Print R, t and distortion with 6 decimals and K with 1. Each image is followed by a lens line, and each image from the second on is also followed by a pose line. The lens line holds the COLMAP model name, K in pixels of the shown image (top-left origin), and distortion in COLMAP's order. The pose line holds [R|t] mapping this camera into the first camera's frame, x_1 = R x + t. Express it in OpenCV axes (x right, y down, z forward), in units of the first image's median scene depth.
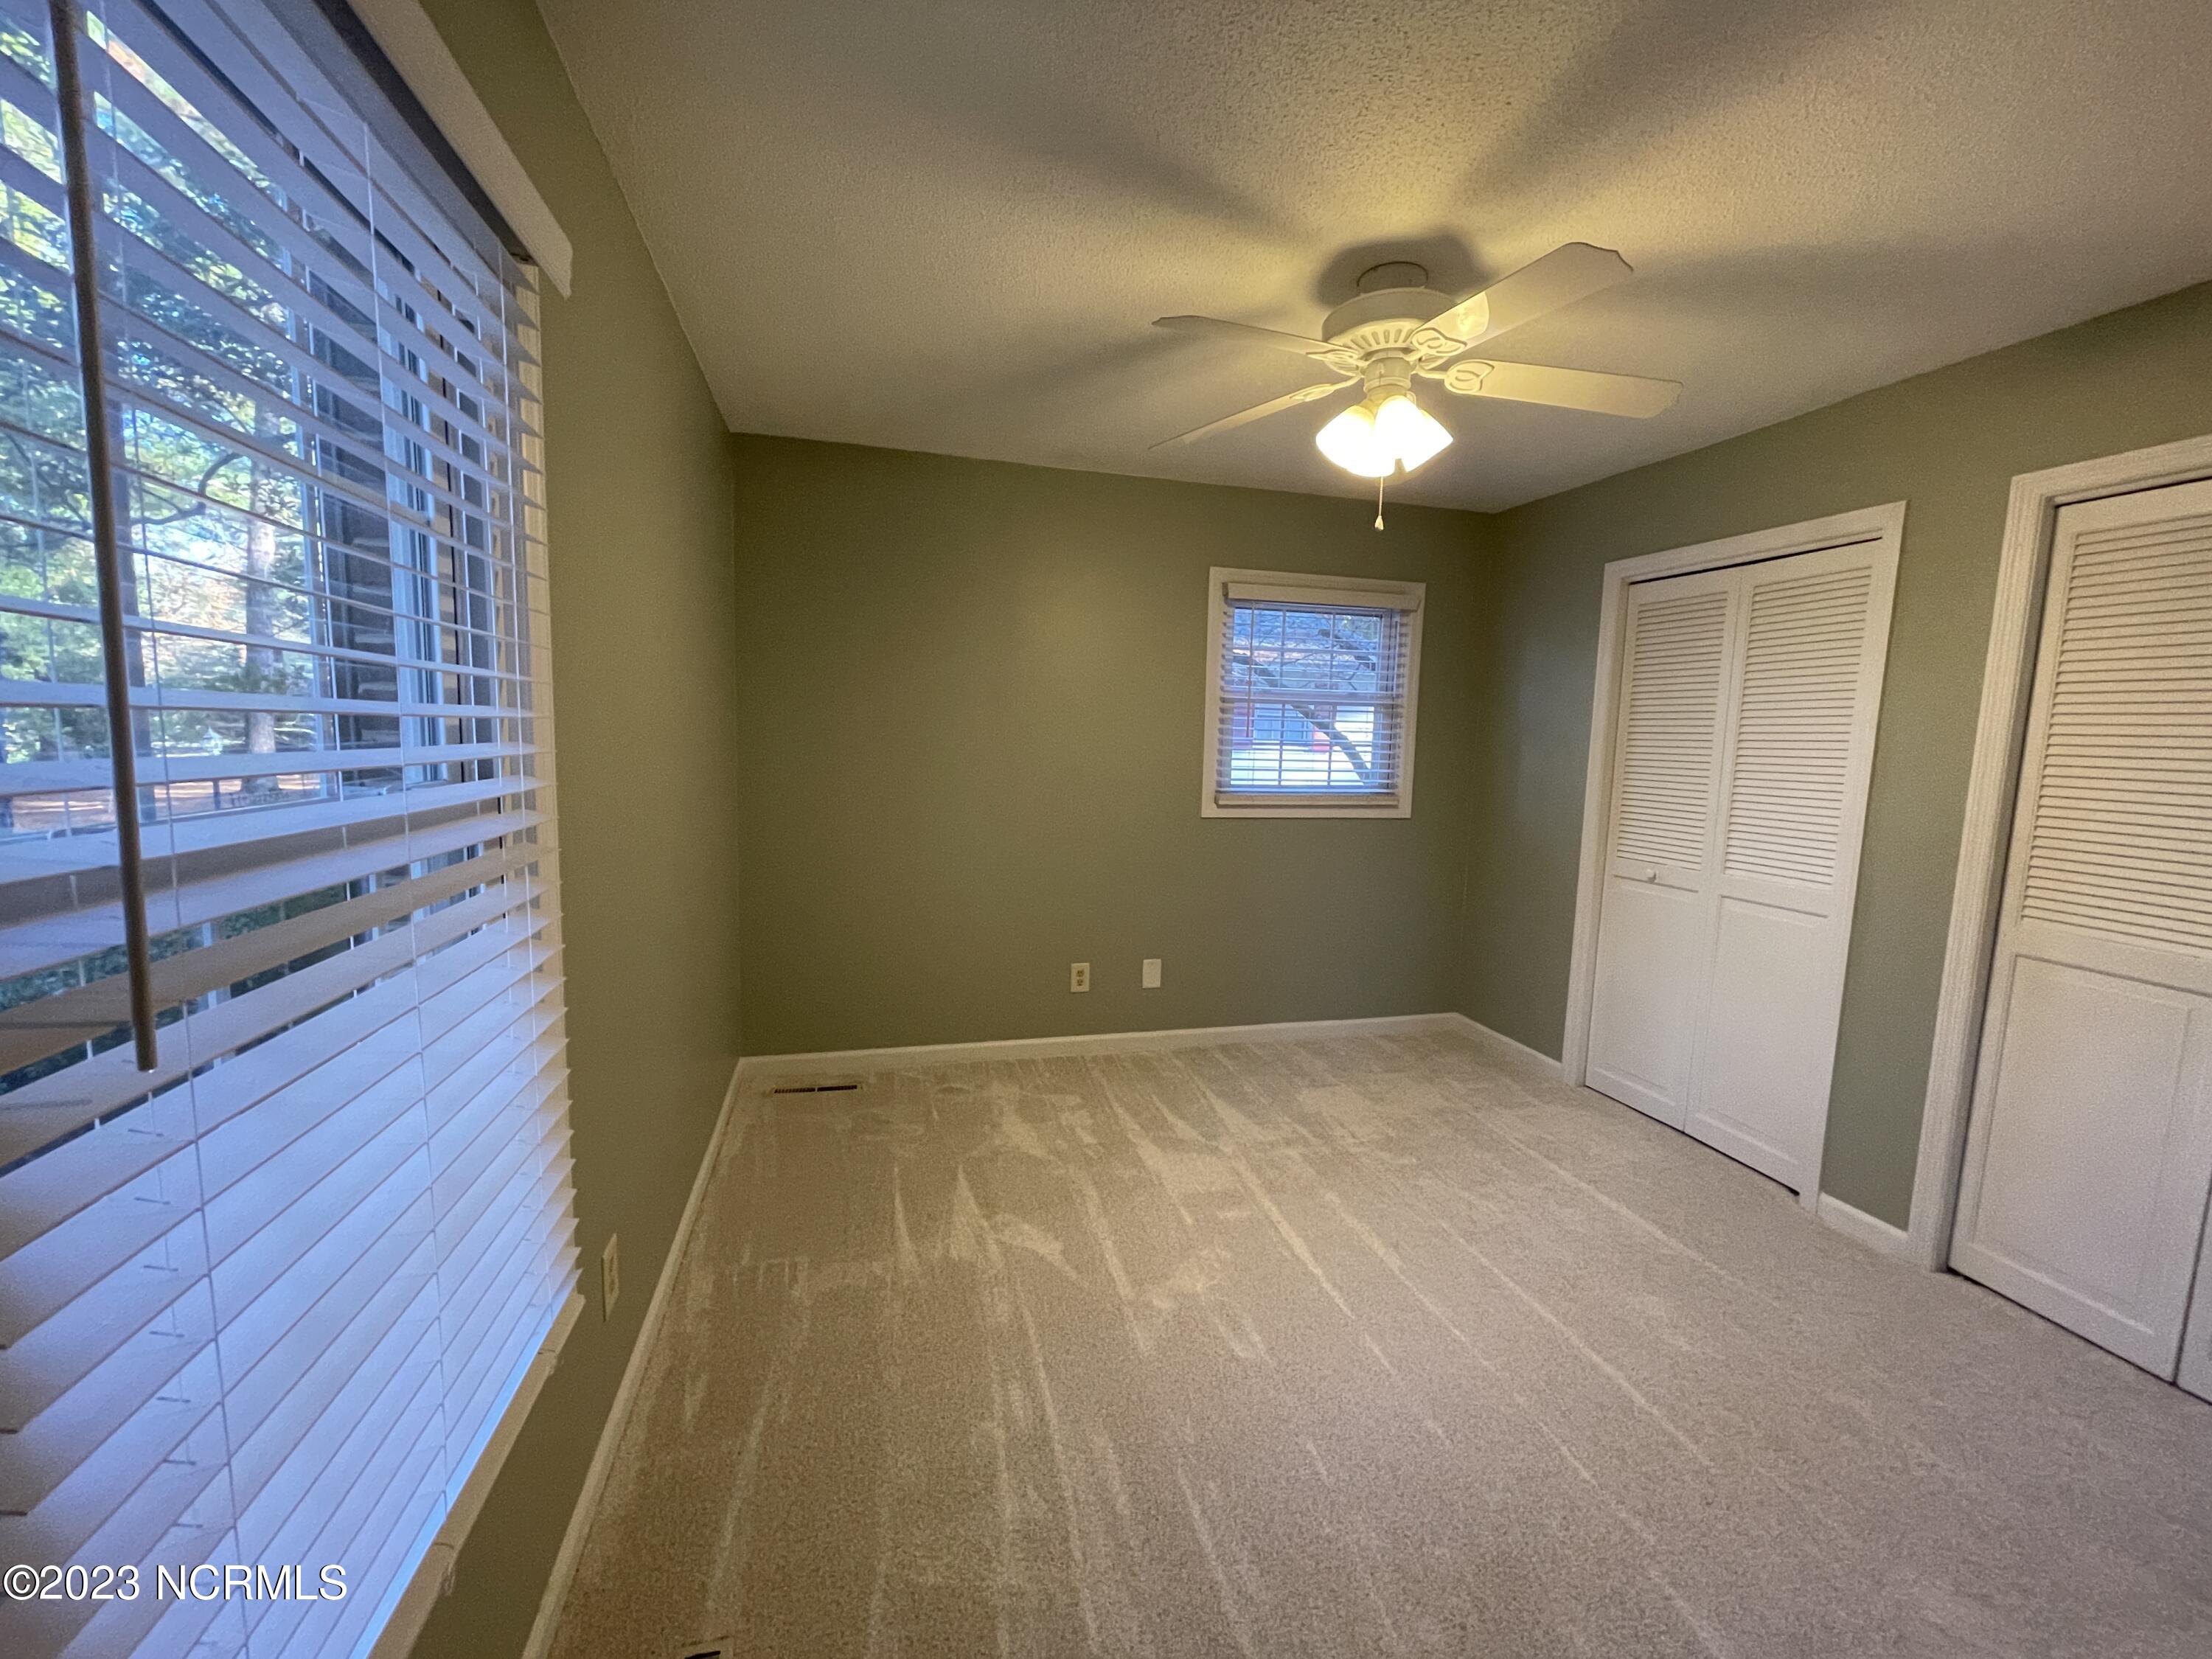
lens RADIAL K [[893.0, 0, 1100.9], [0, 893.0, 814.4], [0, 0, 1]] dist [0.001078, 0.000097]
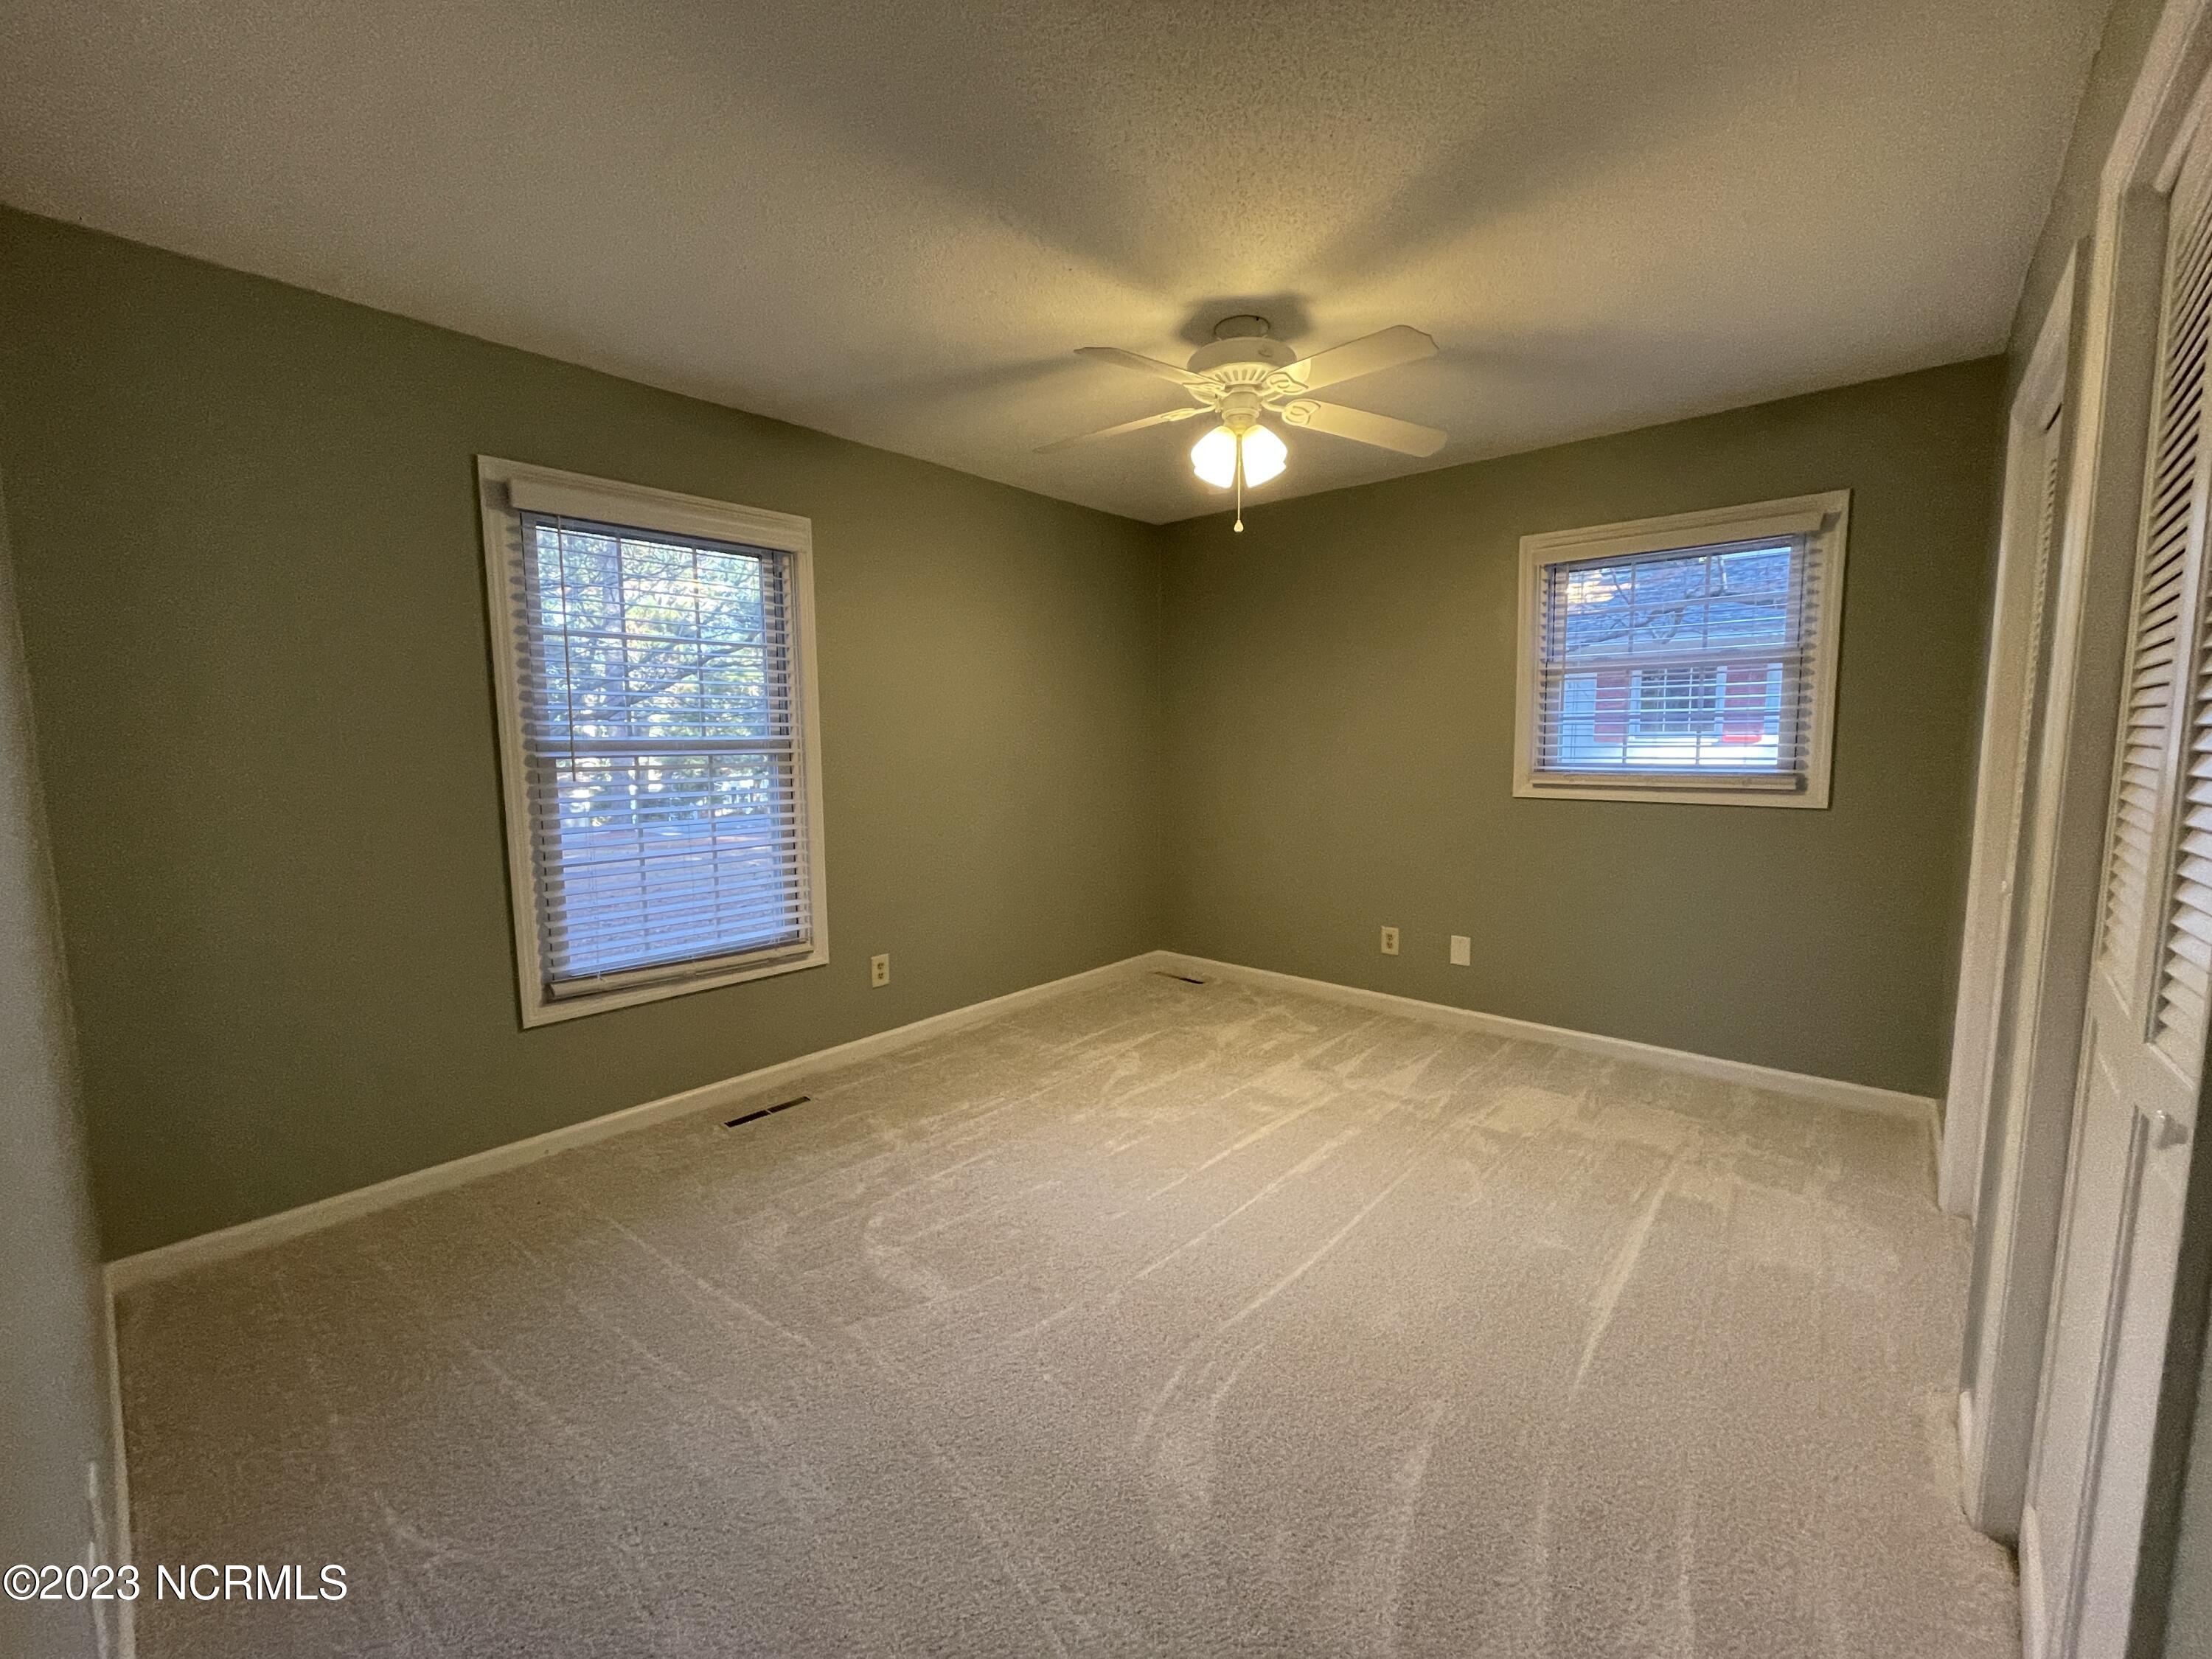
lens RADIAL K [[893.0, 0, 1104.5], [0, 893.0, 823.7], [0, 0, 1]] dist [0.001078, 0.000097]
pose [[0.557567, 0.050185, -0.828614, 0.786259], [-0.052230, 0.998314, 0.025318, 0.036025], [0.828487, 0.029162, 0.559248, 0.112741]]
